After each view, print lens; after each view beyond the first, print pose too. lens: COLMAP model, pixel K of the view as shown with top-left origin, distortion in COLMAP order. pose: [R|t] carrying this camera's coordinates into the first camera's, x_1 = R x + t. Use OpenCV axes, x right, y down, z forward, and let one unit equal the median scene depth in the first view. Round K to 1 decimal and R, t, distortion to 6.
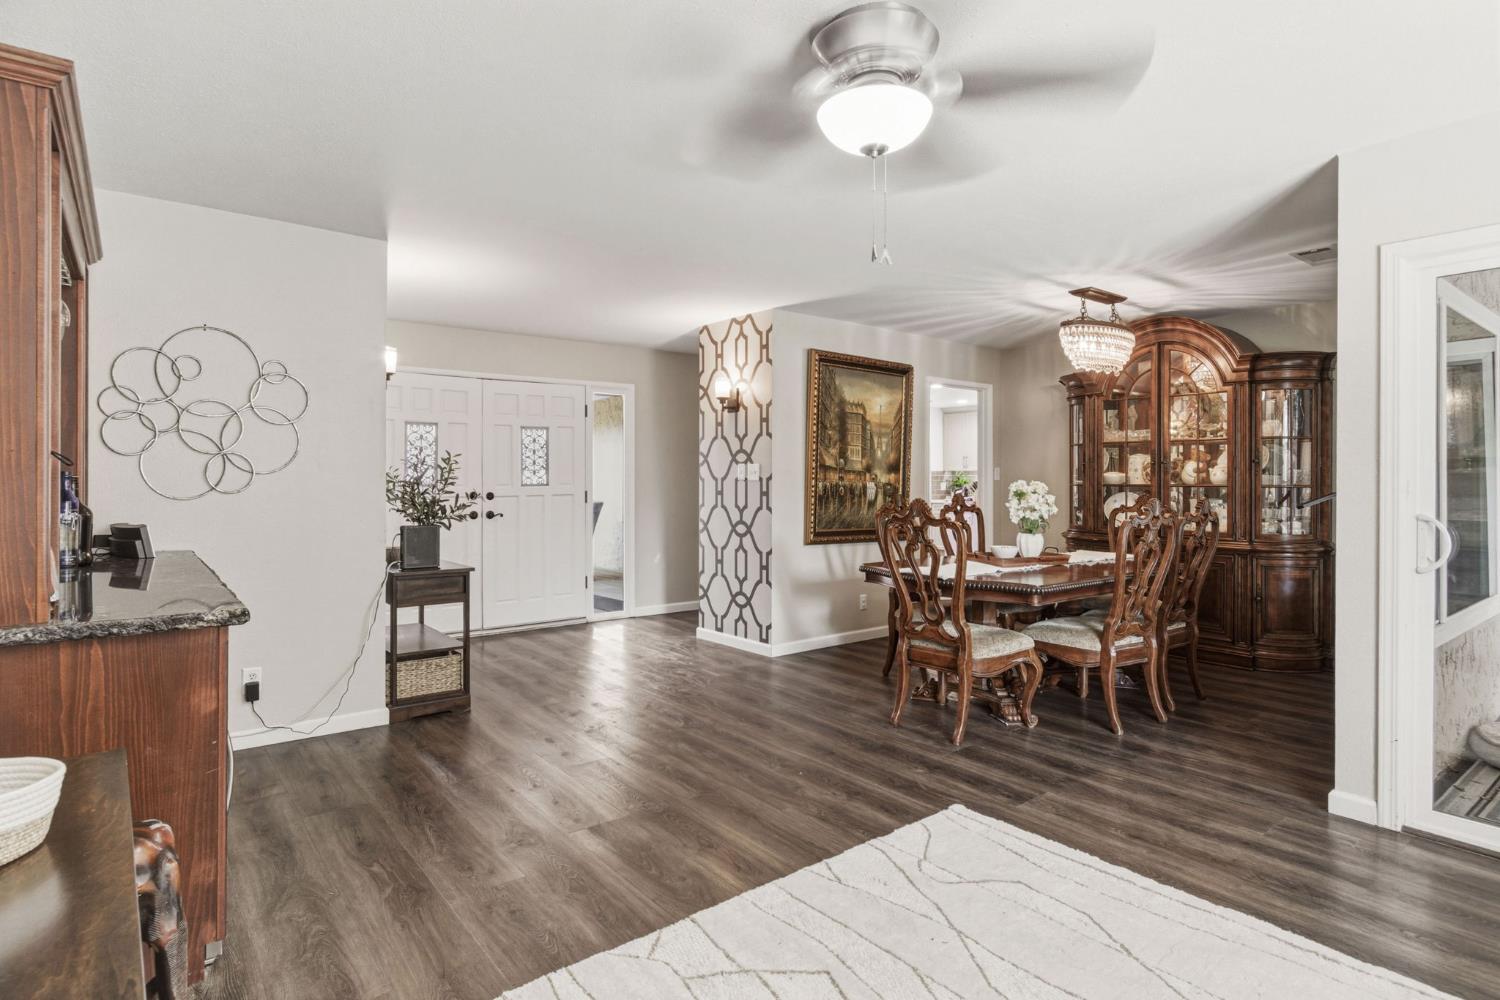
lens RADIAL K [[783.6, 0, 722.1], [0, 783.6, 478.1], [0, 0, 1]] dist [0.000379, 0.003104]
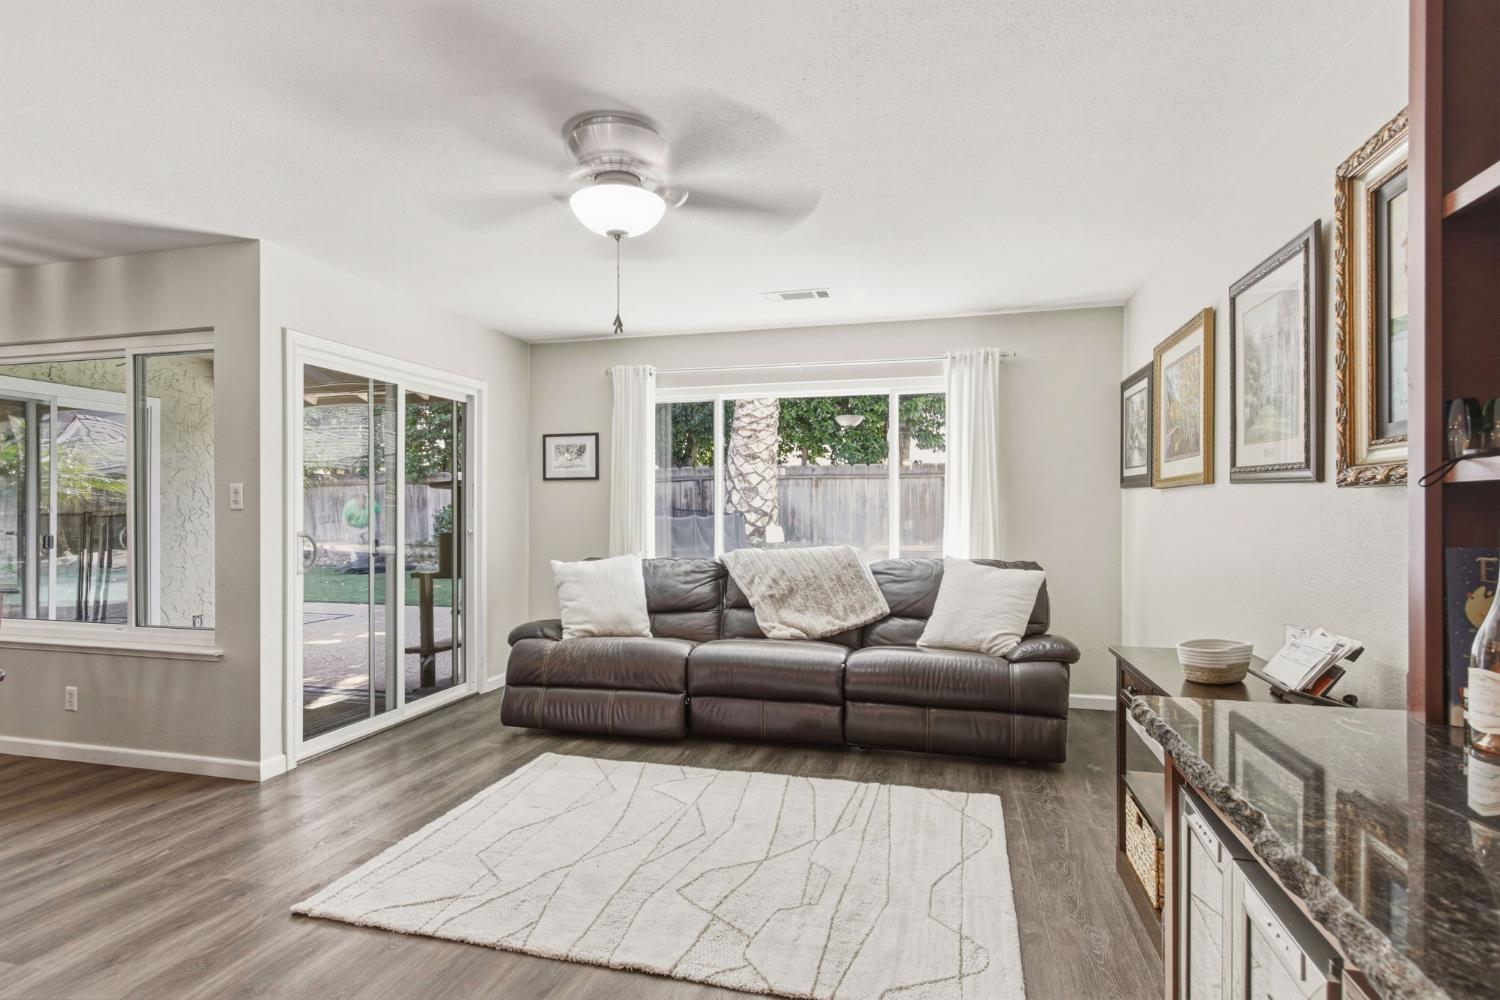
lens RADIAL K [[783.6, 0, 761.3], [0, 783.6, 510.3], [0, 0, 1]] dist [0.000379, 0.003104]
pose [[-0.626747, -0.007205, 0.779190, -0.327620], [-0.003116, 0.999972, 0.006740, -0.001643], [-0.779217, 0.001796, -0.626752, 0.582030]]
